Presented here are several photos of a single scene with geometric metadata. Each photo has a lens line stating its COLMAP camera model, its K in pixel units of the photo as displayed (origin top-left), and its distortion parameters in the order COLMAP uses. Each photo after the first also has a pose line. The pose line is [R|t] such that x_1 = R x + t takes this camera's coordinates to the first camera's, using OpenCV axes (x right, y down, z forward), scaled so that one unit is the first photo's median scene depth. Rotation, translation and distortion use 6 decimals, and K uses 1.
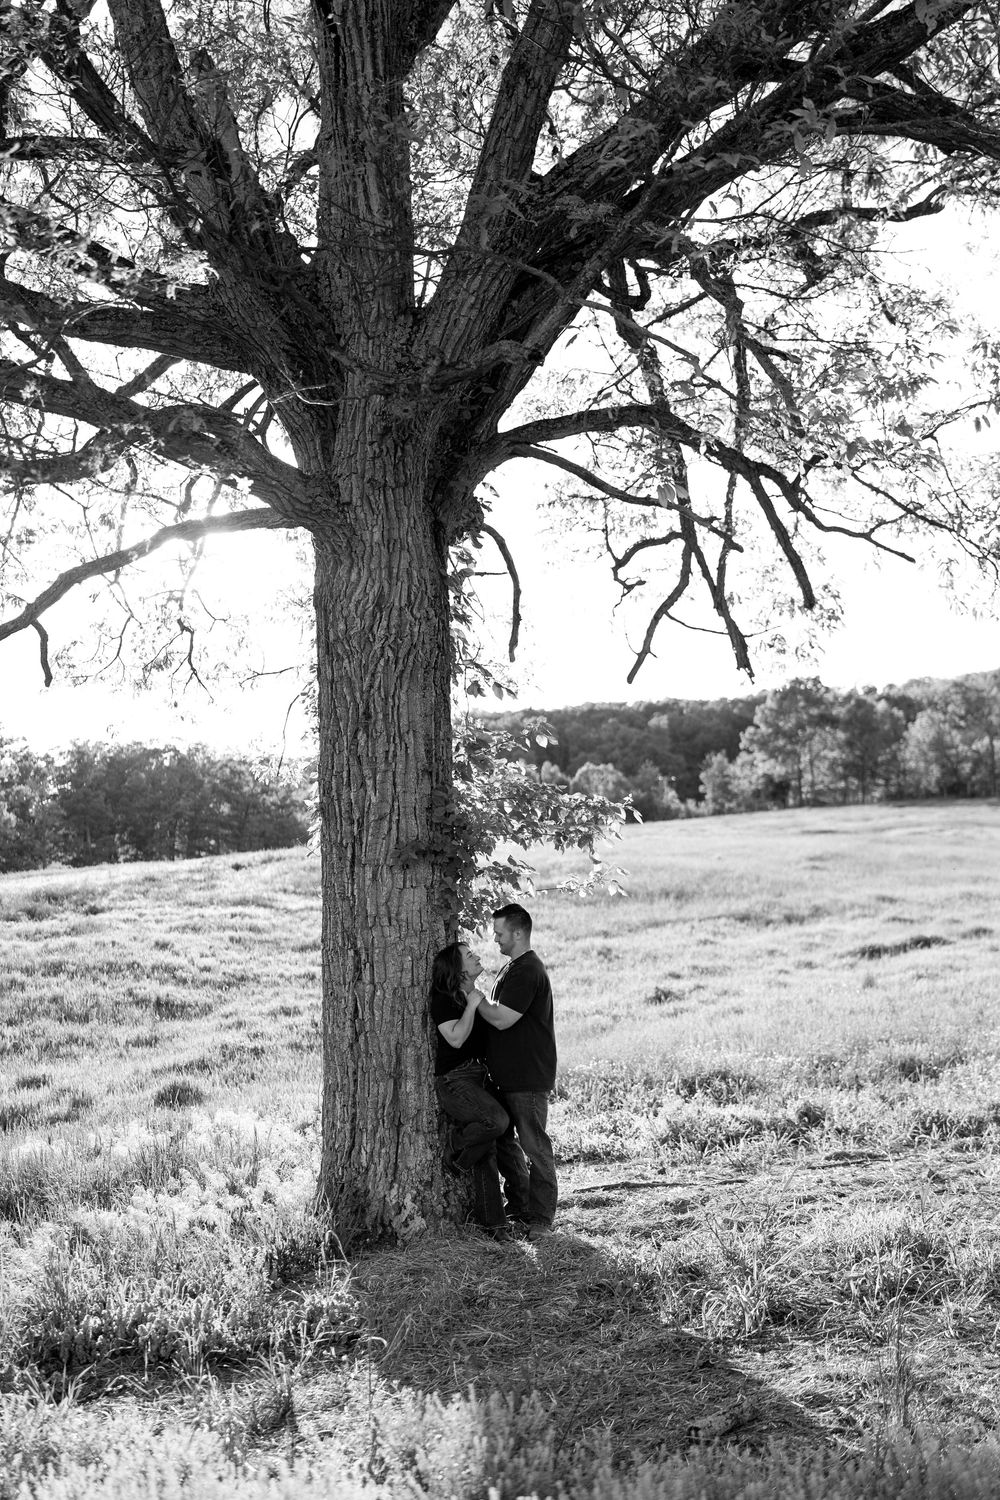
lens RADIAL K [[1419.9, 0, 500.0], [0, 1419.9, 750.0], [0, 0, 1]] dist [-0.001882, -0.001427]
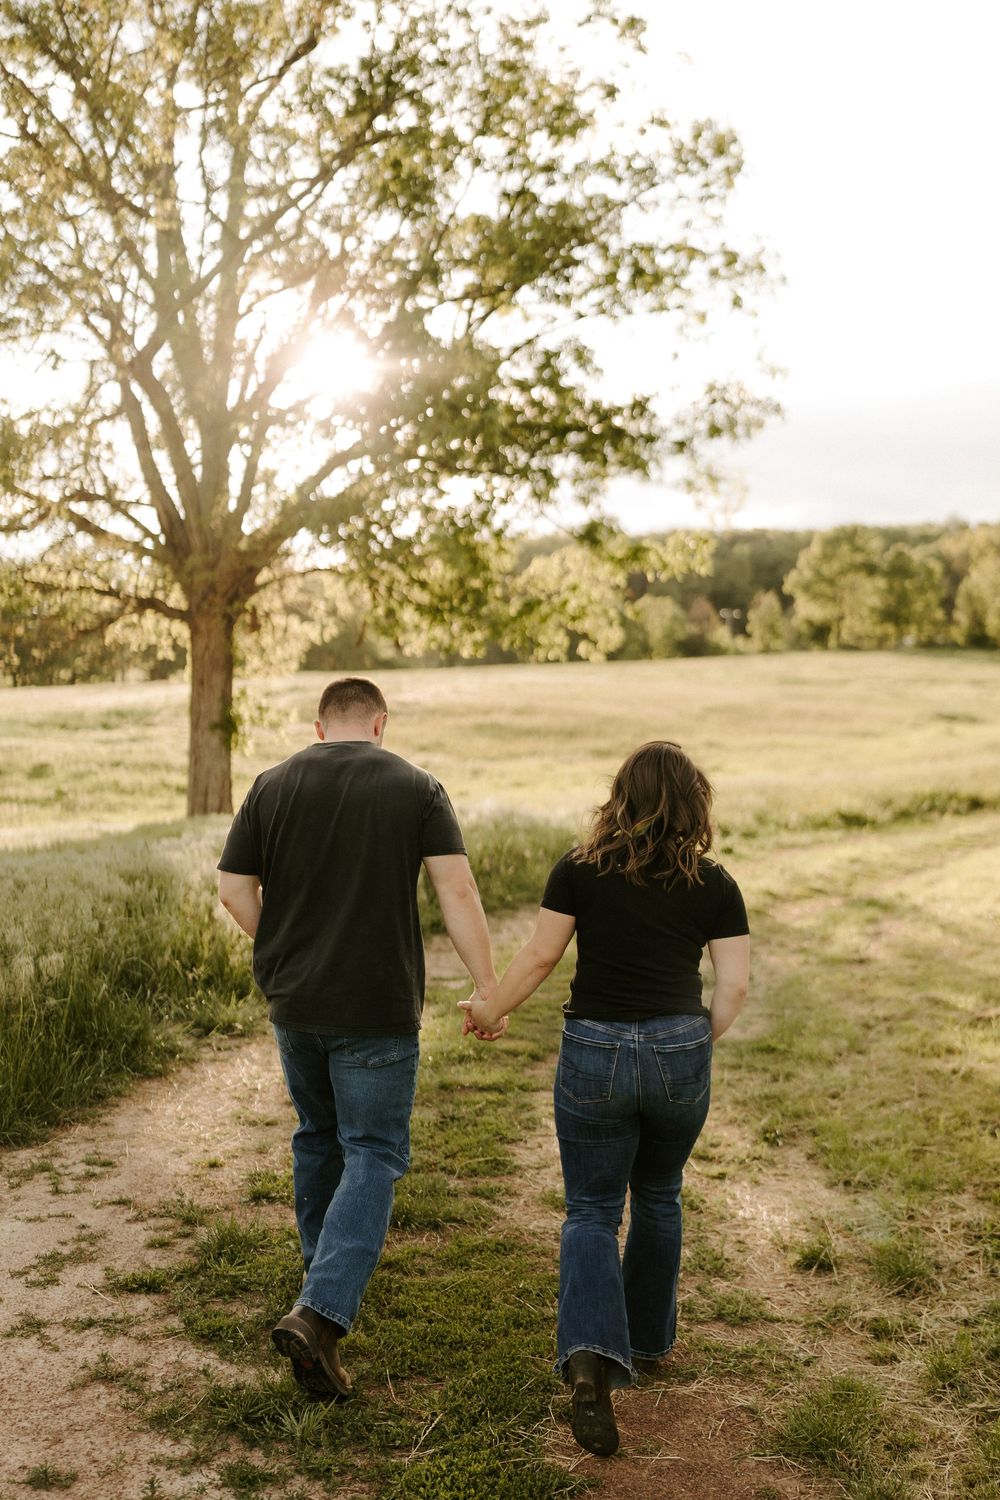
lens RADIAL K [[1509.4, 0, 518.6], [0, 1509.4, 688.3], [0, 0, 1]] dist [0.034087, -0.000587]
pose [[0.997464, 0.044548, -0.055510, 0.041024], [-0.039759, 0.995624, 0.084575, -0.016653], [0.059035, -0.082154, 0.994870, -0.118684]]
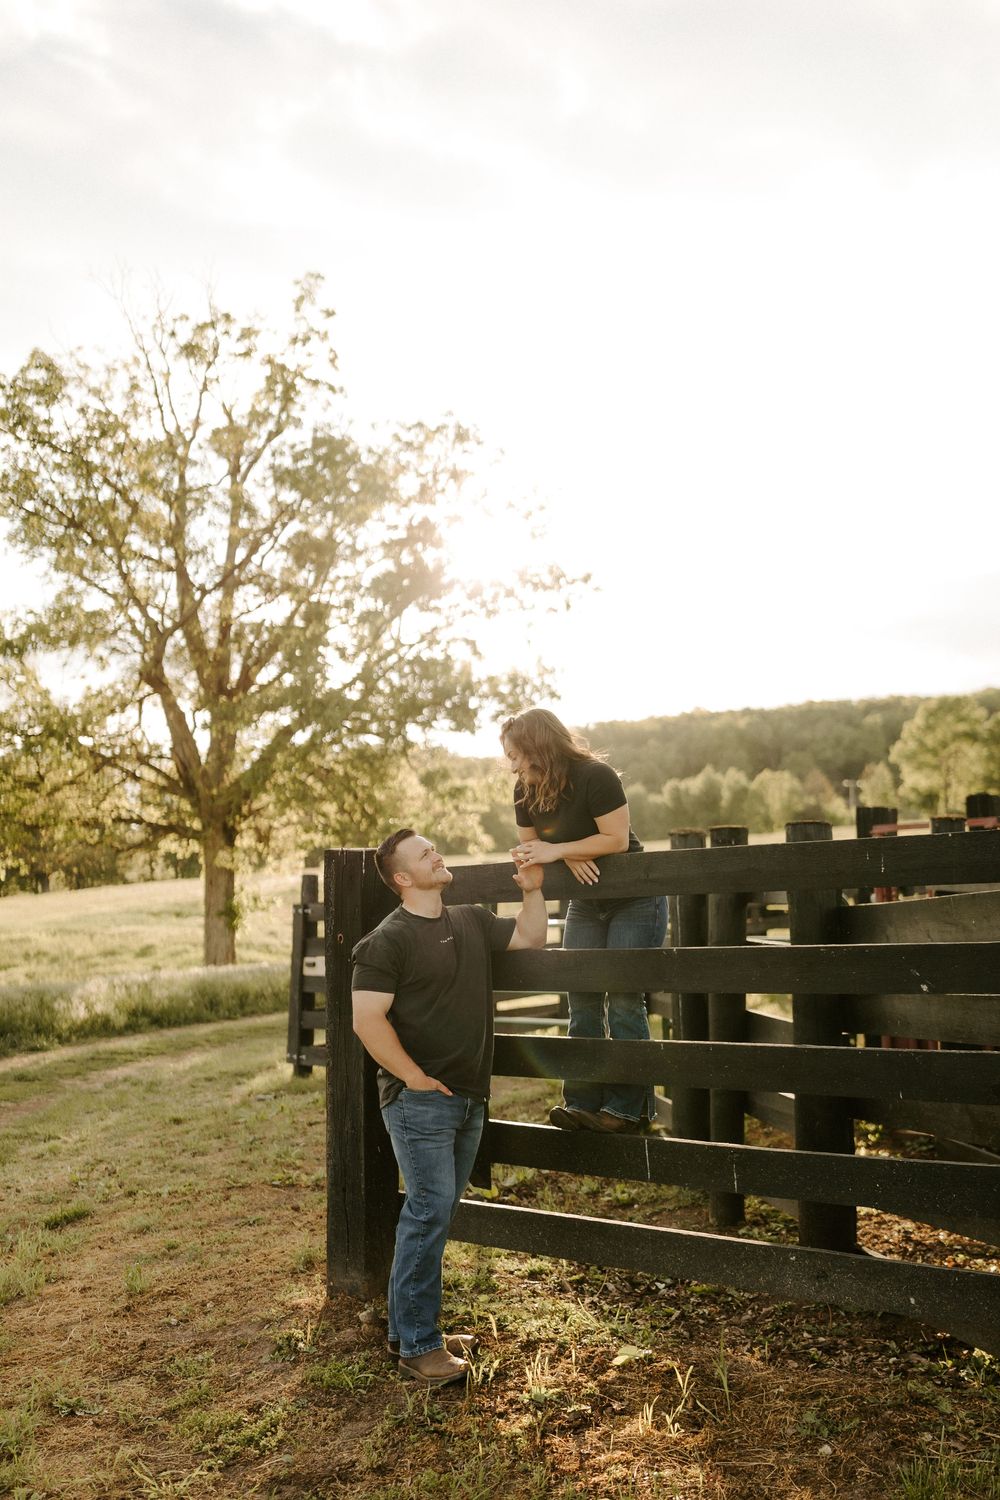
lens RADIAL K [[1493.1, 0, 500.0], [0, 1493.1, 750.0], [0, 0, 1]] dist [0.029443, -0.009178]
pose [[0.983707, -0.002333, -0.179767, 0.084094], [0.004420, 0.999927, 0.011208, -0.024948], [0.179727, -0.011820, 0.983645, -0.176150]]
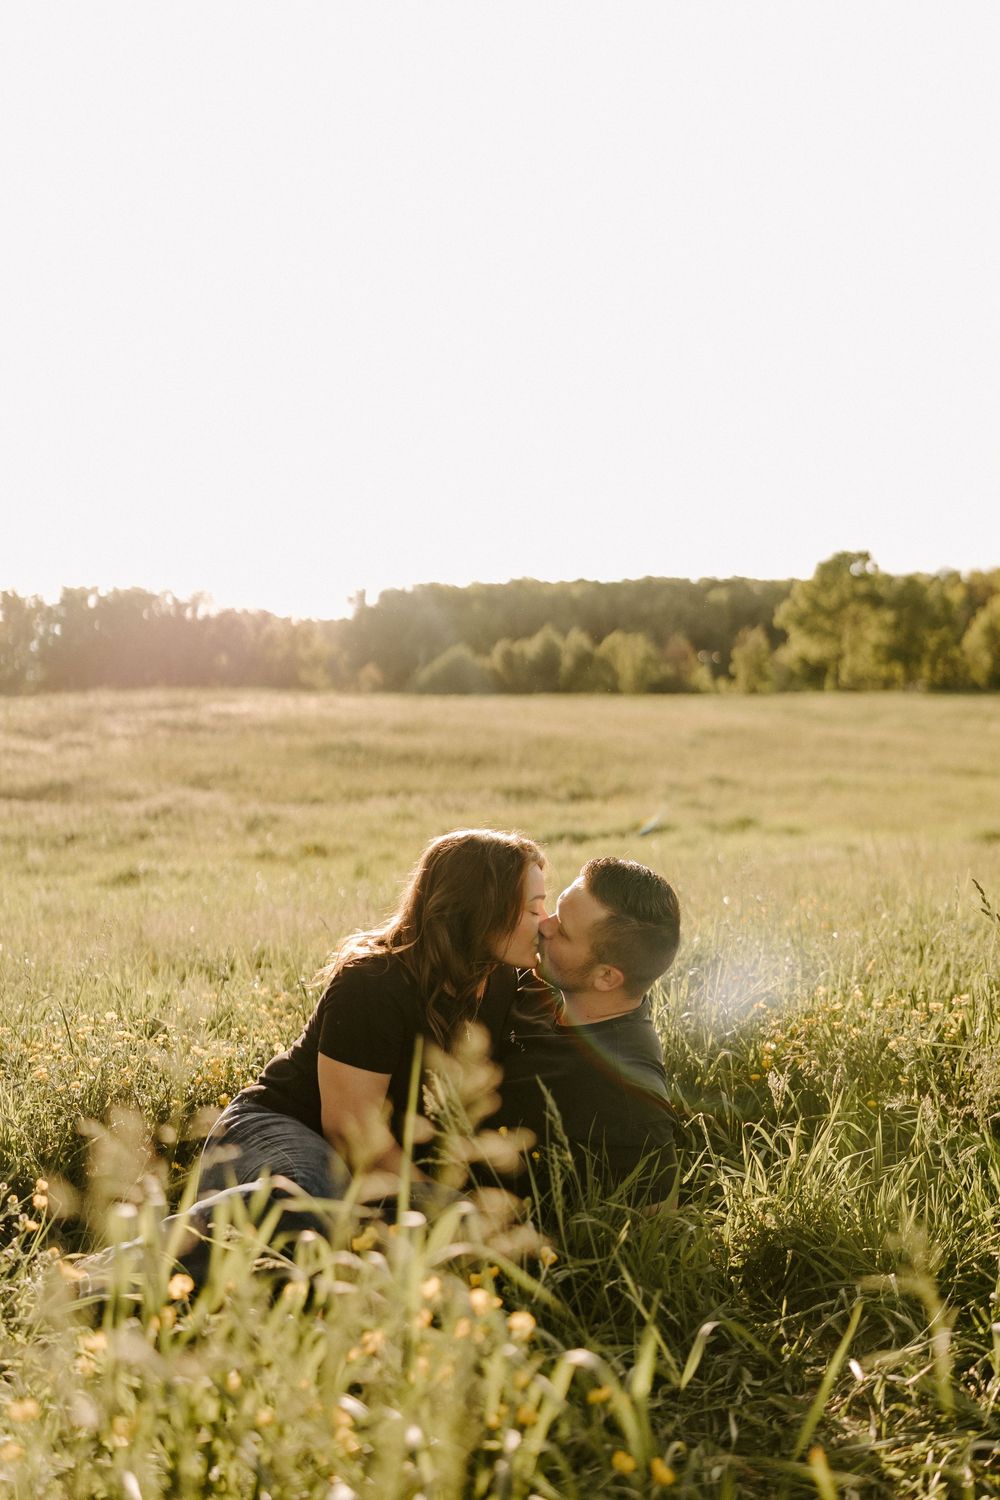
lens RADIAL K [[1493.1, 0, 500.0], [0, 1493.1, 750.0], [0, 0, 1]] dist [0.029443, -0.009178]
pose [[0.997115, 0.058557, -0.048298, 0.047501], [-0.054268, 0.994835, 0.085786, 0.006182], [0.053072, -0.082917, 0.995142, 0.045360]]
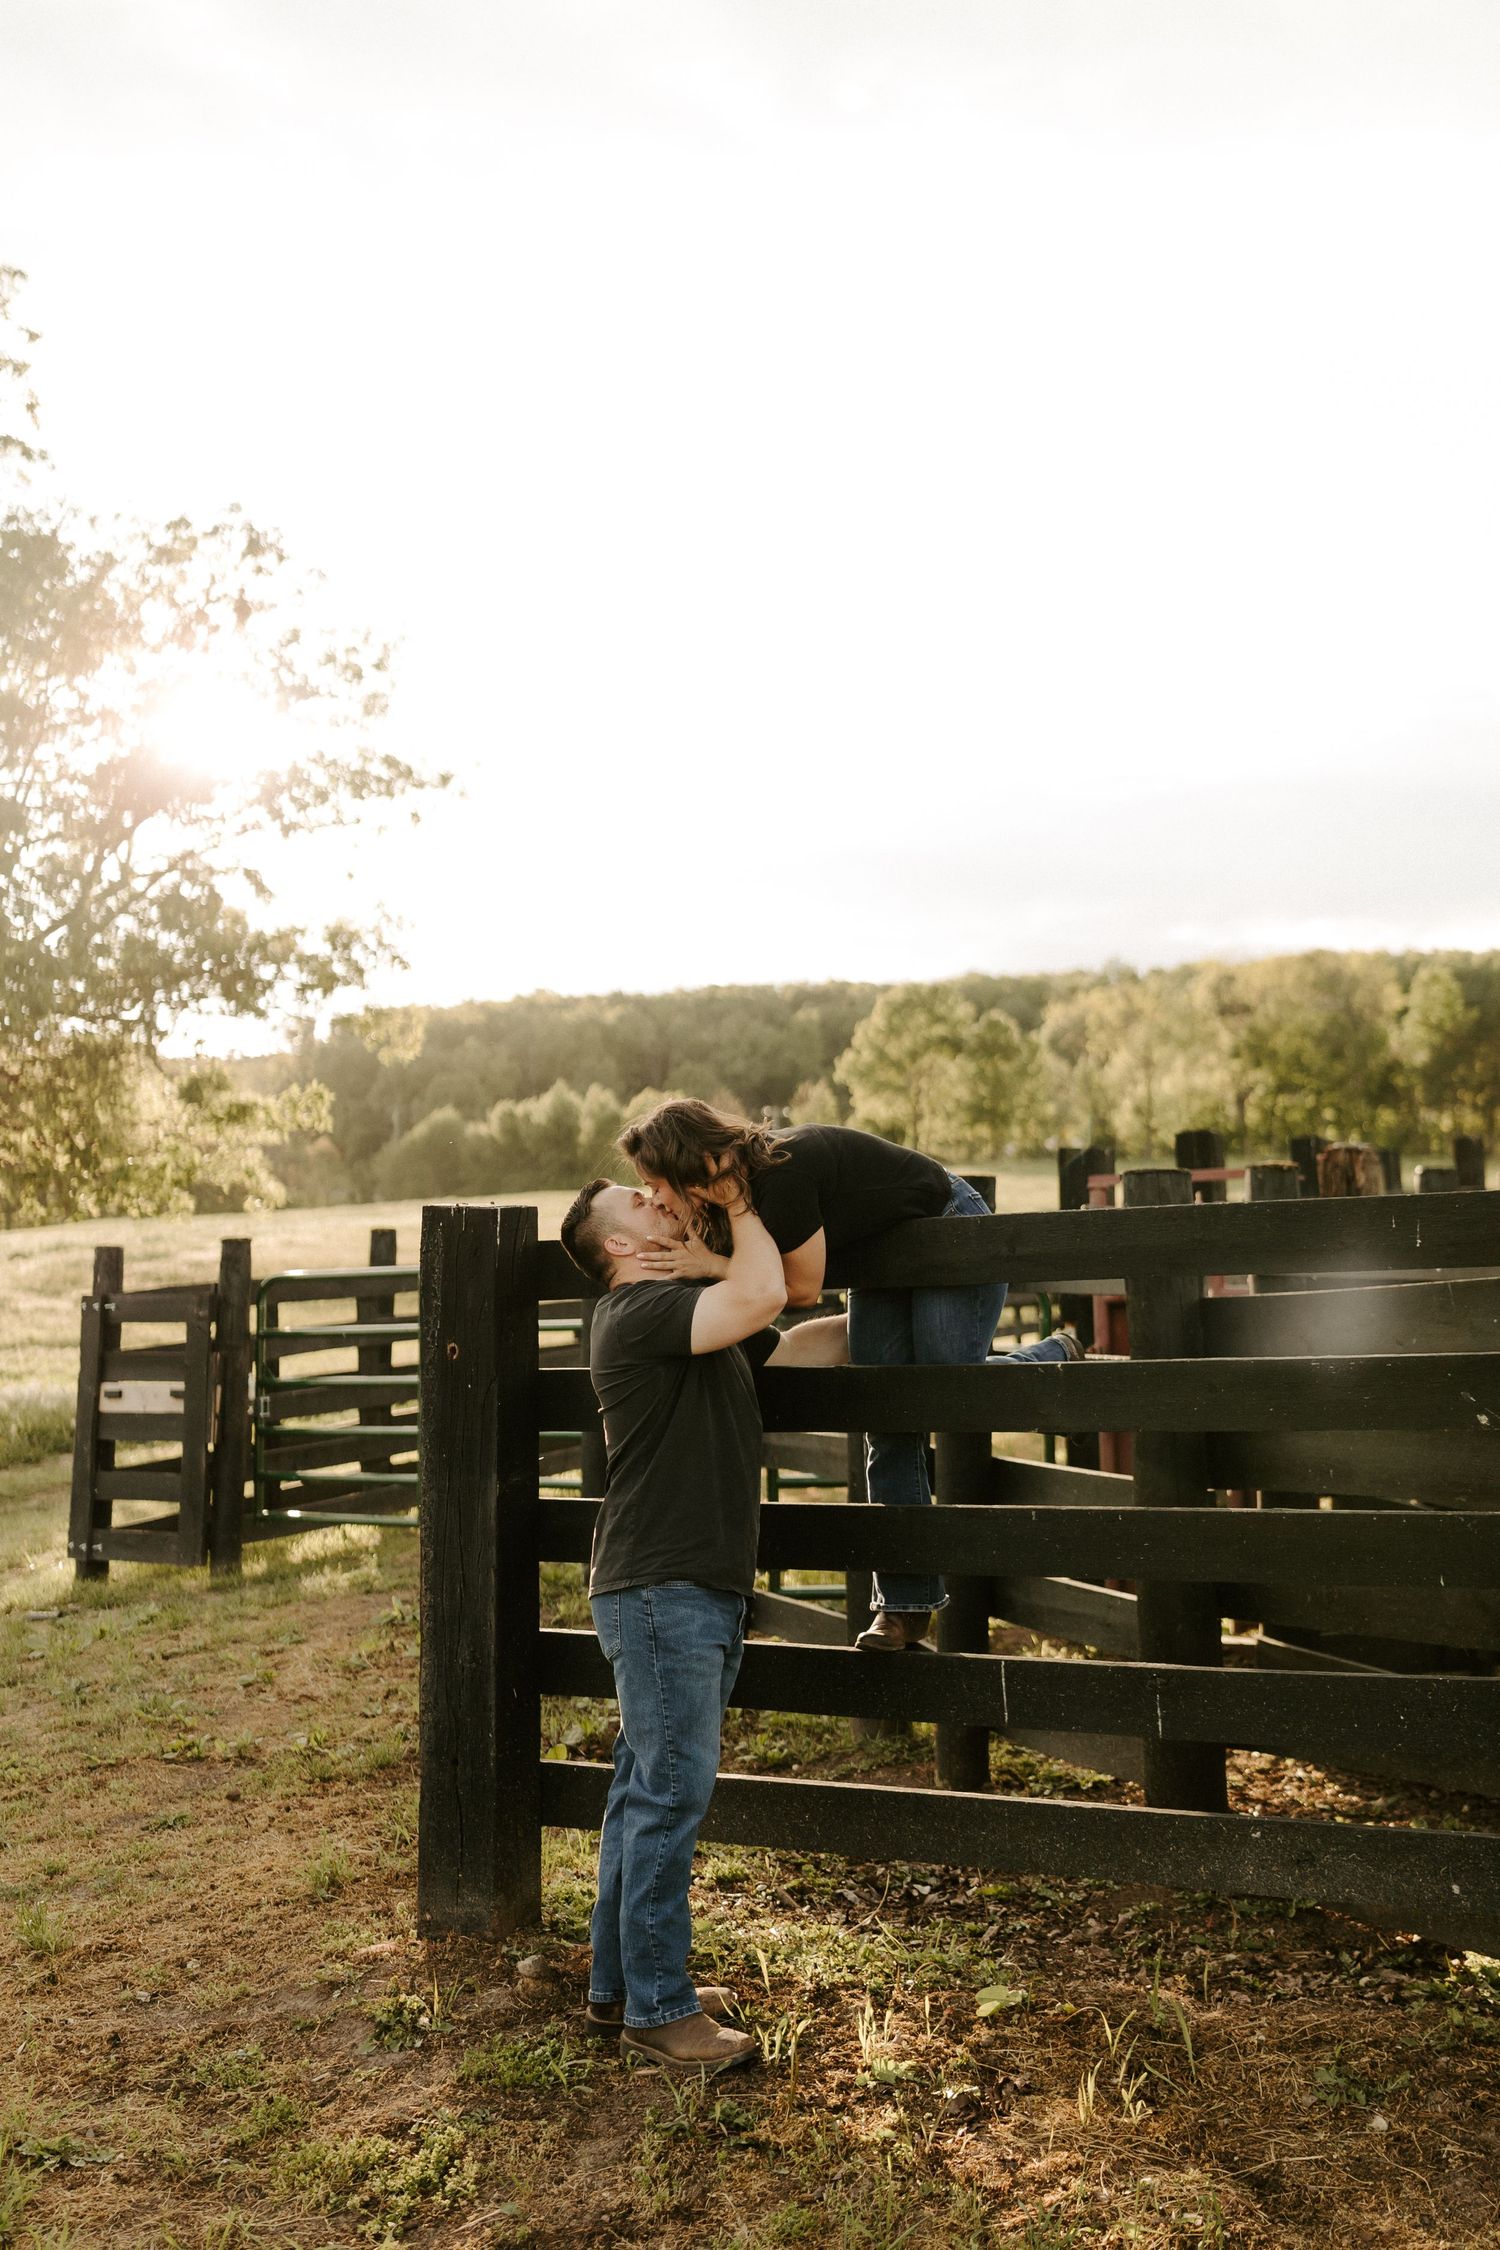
lens RADIAL K [[2320.8, 0, 754.4], [0, 2320.8, 1027.4], [0, 0, 1]] dist [0.025116, -0.010610]
pose [[0.998732, 0.021797, 0.045385, 0.076354], [-0.021708, 0.999761, -0.002464, -0.024802], [-0.045428, 0.001476, 0.998967, -0.175988]]
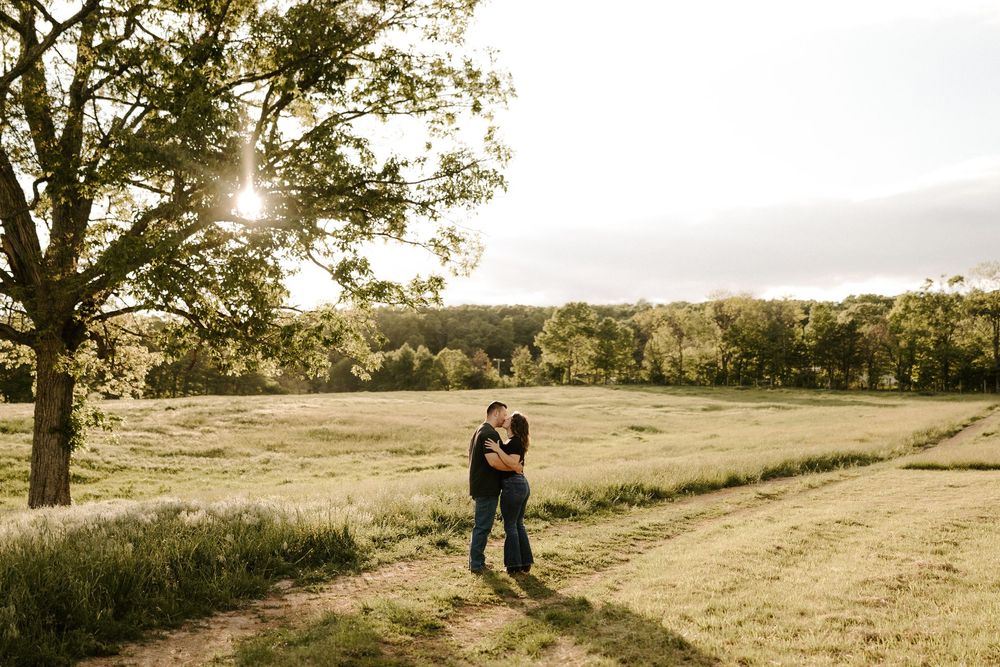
lens RADIAL K [[975.2, 0, 465.5], [0, 975.2, 351.4], [0, 0, 1]] dist [0.012244, -0.003502]
pose [[0.997484, 0.056999, 0.042156, 0.048306], [-0.057929, 0.998096, 0.021185, -0.013613], [-0.040868, -0.023573, 0.998886, -0.088488]]
